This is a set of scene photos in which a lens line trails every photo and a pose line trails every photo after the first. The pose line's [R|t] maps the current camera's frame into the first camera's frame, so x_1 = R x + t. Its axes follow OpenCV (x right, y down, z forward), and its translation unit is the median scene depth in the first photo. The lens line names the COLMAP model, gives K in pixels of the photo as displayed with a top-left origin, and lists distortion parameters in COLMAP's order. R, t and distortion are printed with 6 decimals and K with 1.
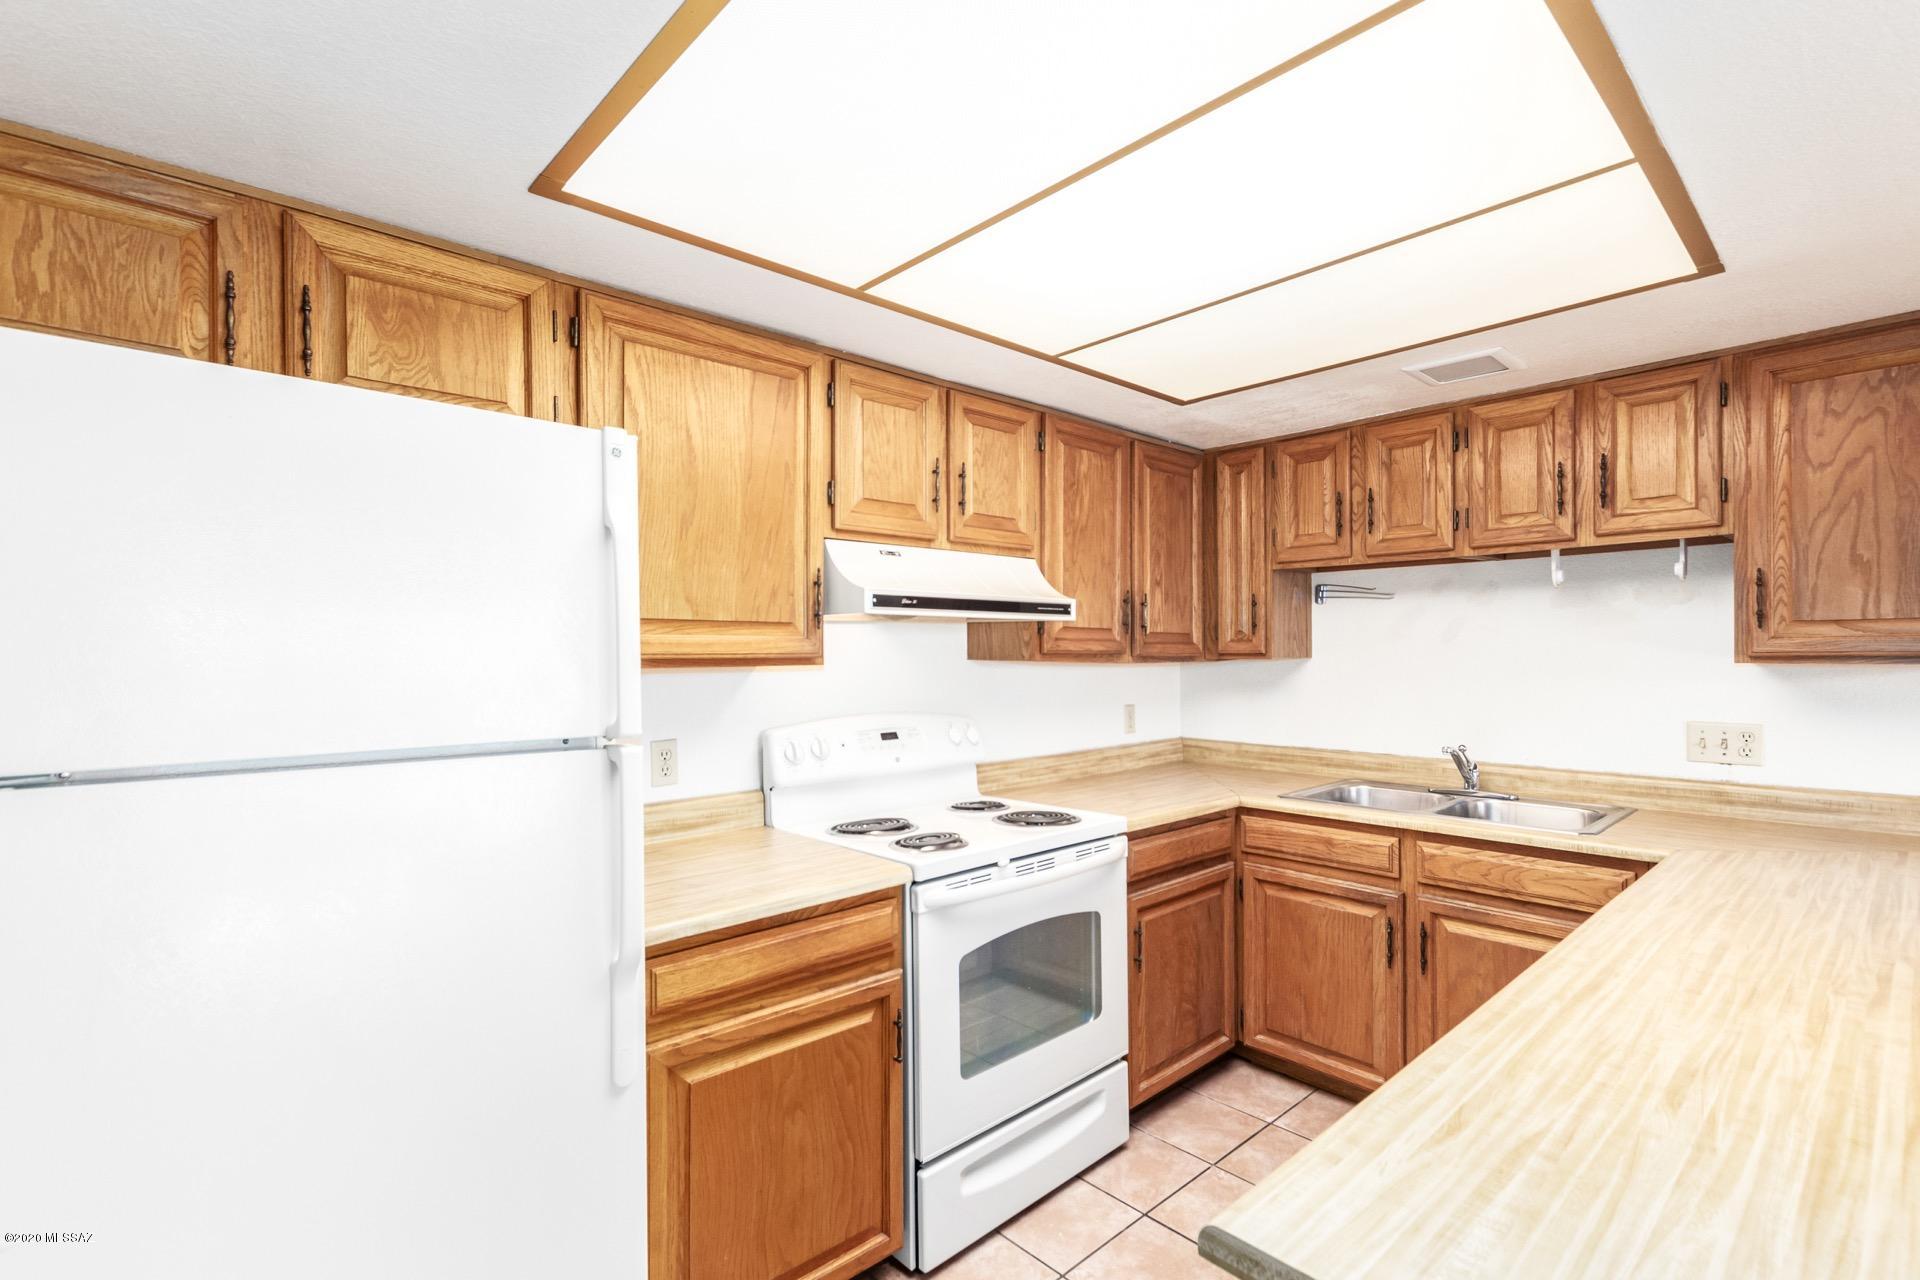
lens RADIAL K [[882.4, 0, 969.9], [0, 882.4, 644.4], [0, 0, 1]] dist [0.005886, -0.000406]
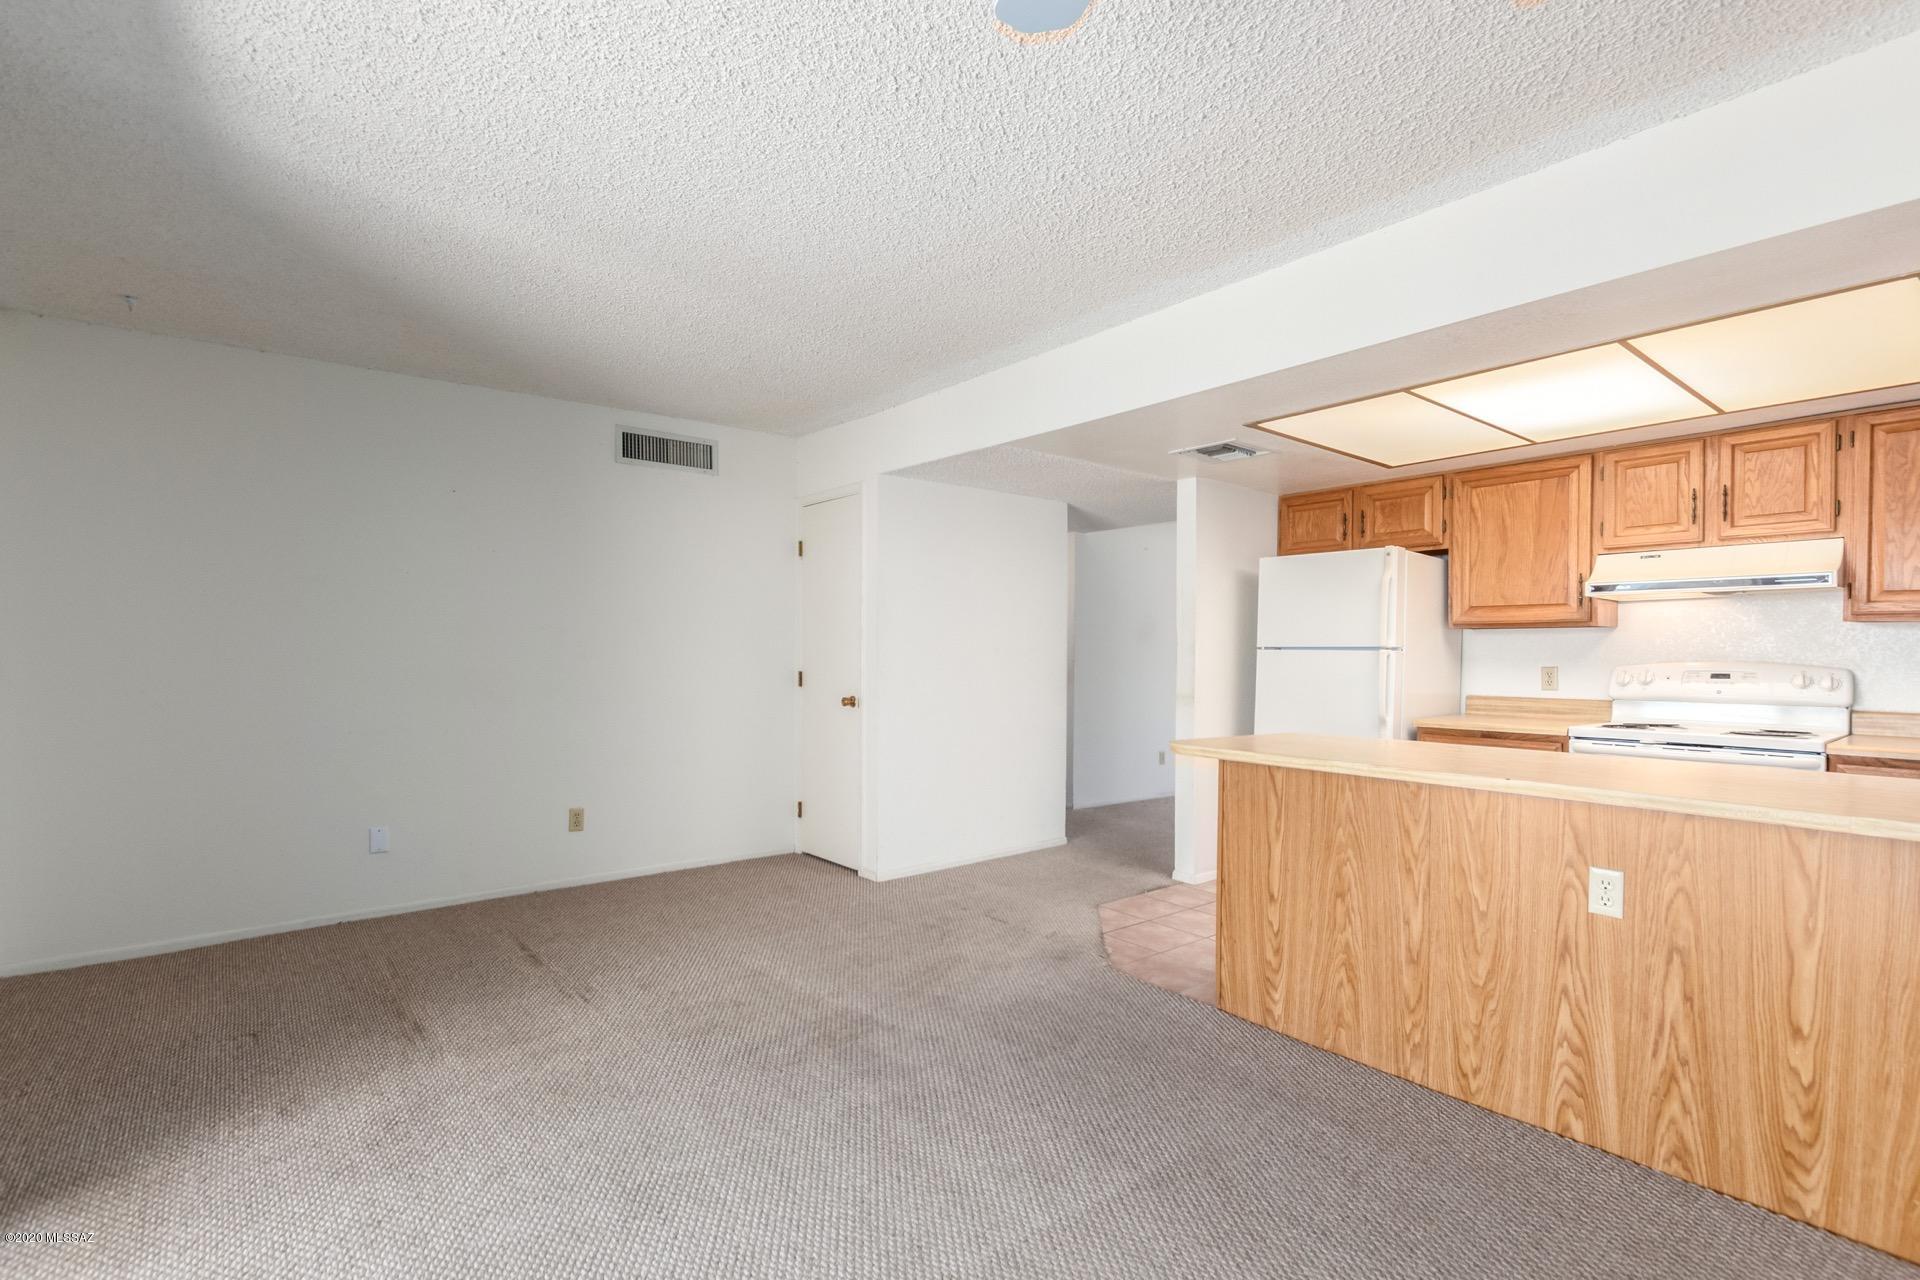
lens RADIAL K [[882.4, 0, 957.7], [0, 882.4, 646.3], [0, 0, 1]] dist [0.005886, -0.000406]
pose [[-0.081674, -0.003036, -0.996654, 1.538733], [0.003794, 0.999987, -0.003357, 0.058544], [0.996652, -0.004056, -0.081661, -0.127920]]
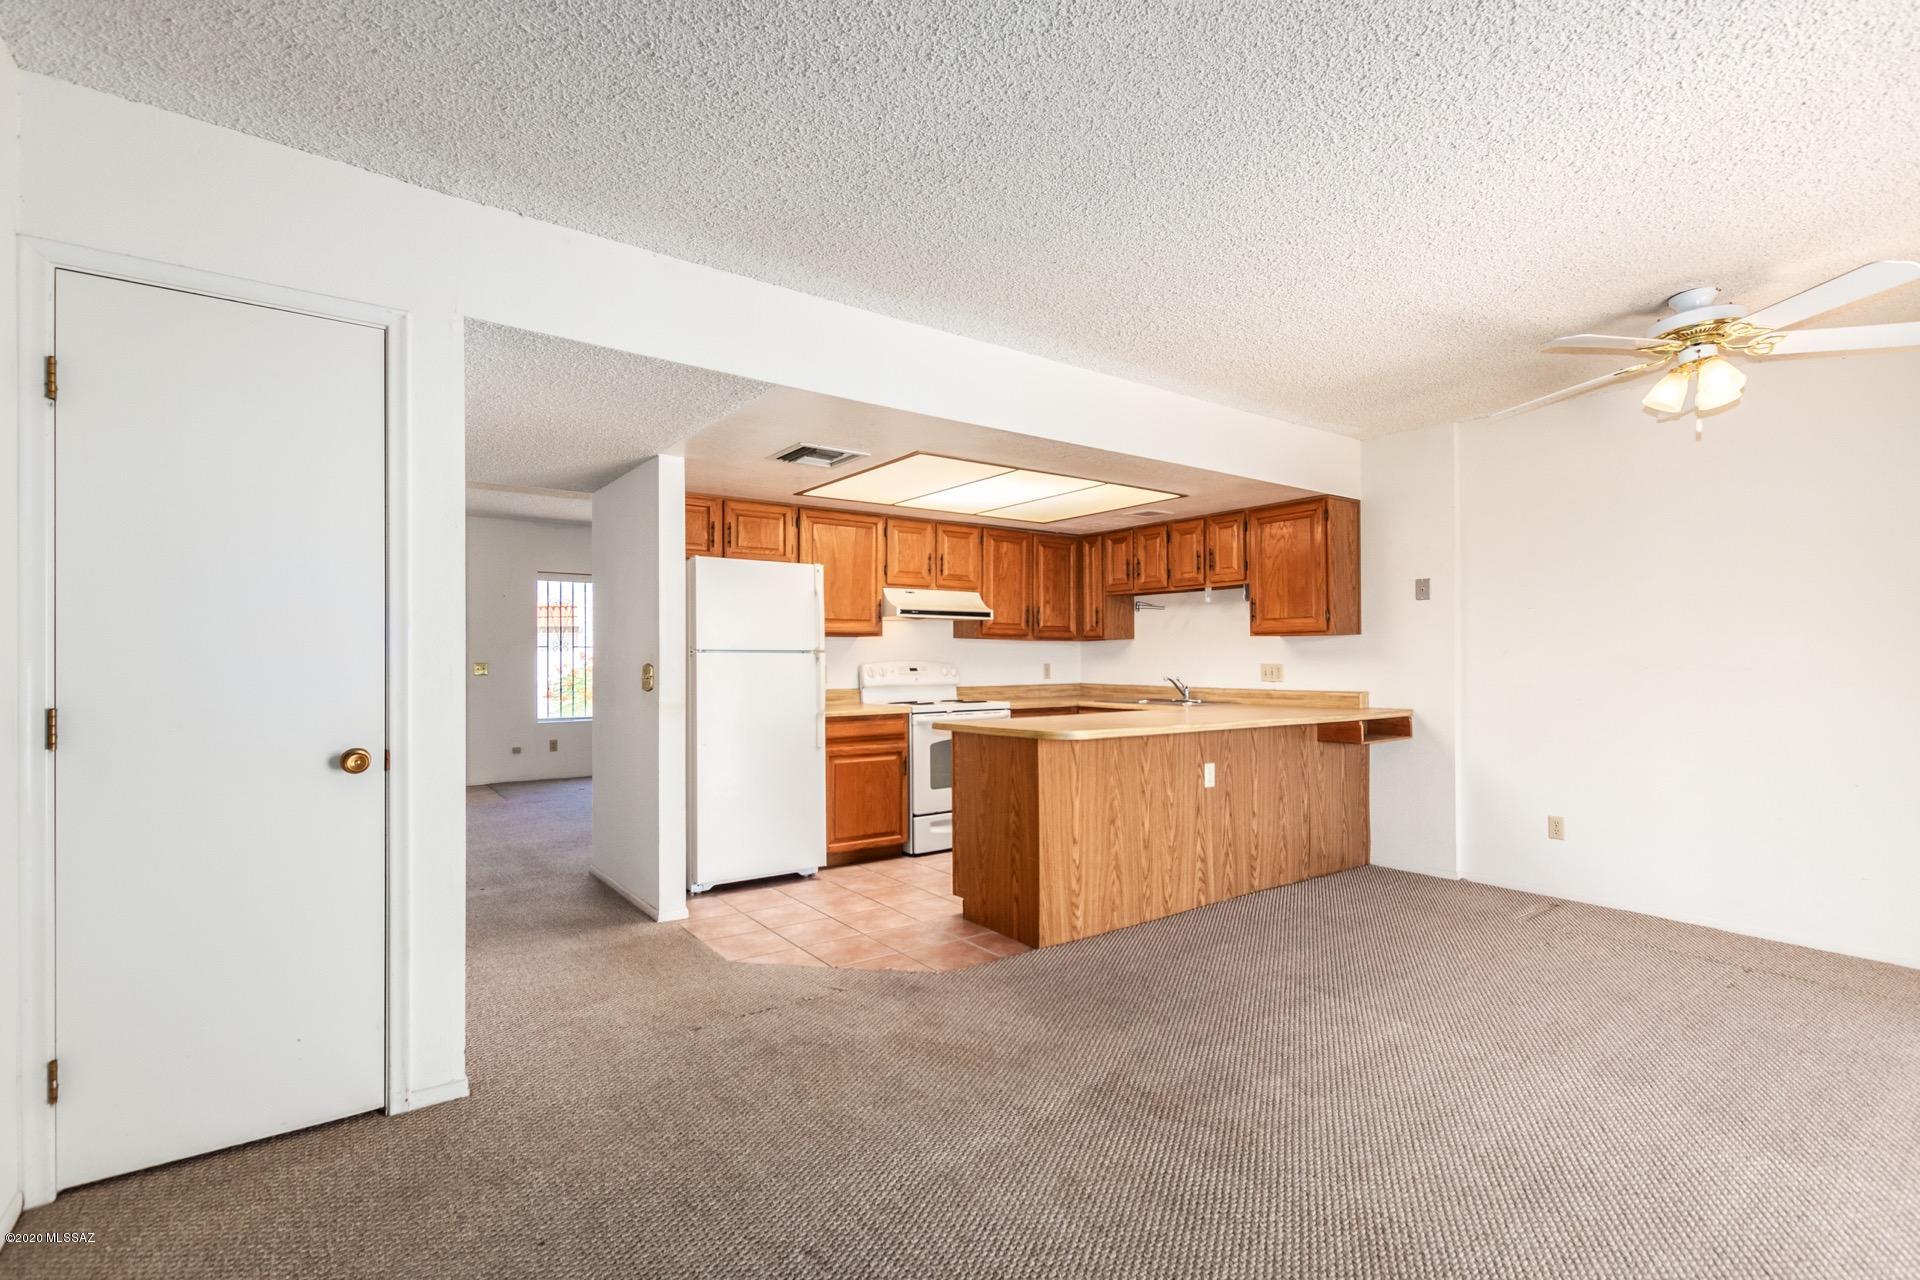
lens RADIAL K [[882.4, 0, 950.1], [0, 882.4, 647.0], [0, 0, 1]] dist [0.005886, -0.000406]
pose [[0.990458, 0.002422, -0.137795, 0.343636], [-0.002927, 0.999990, -0.003459, 0.055429], [0.137785, 0.003829, 0.990455, -1.362570]]
